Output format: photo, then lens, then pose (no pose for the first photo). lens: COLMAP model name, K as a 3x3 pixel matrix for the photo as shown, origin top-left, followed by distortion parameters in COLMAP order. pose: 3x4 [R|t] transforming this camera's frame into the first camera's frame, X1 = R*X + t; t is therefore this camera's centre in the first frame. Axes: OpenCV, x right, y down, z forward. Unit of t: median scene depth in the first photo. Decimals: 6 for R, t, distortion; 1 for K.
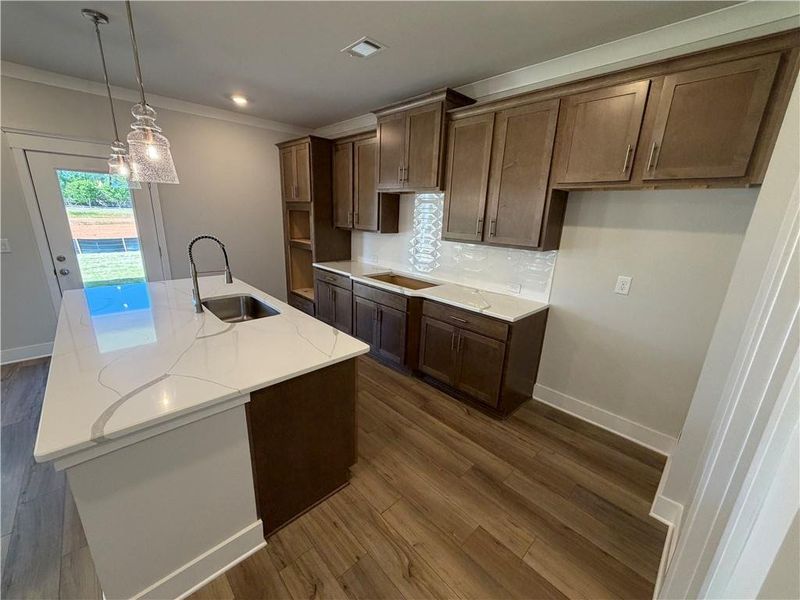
lens RADIAL K [[321.1, 0, 398.6], [0, 321.1, 301.2], [0, 0, 1]] dist [0.003042, 0.000623]
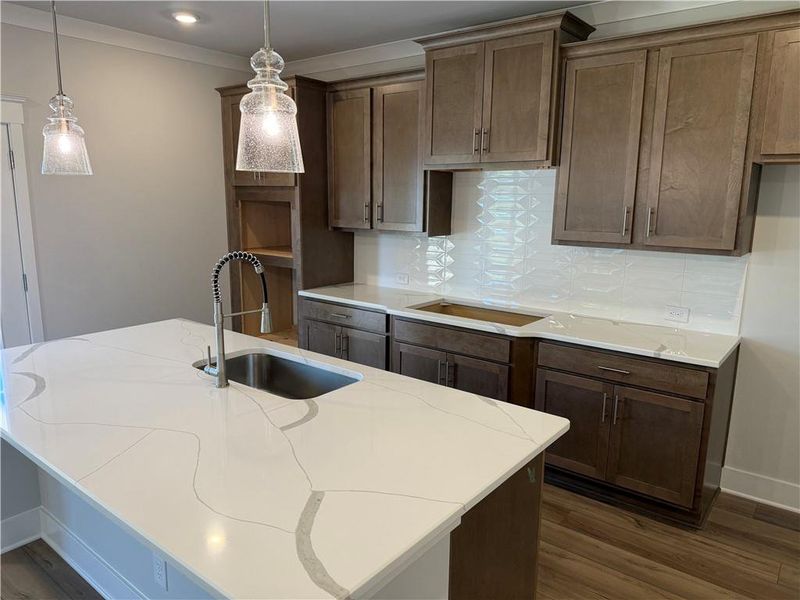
lens RADIAL K [[567.2, 0, 398.0], [0, 567.2, 303.4], [0, 0, 1]] dist [0.034890, -0.039769]
pose [[0.989501, -0.050292, 0.135495, -0.344915], [0.060874, 0.995315, -0.075118, -0.012907], [-0.131082, 0.082577, 0.987926, -0.037580]]
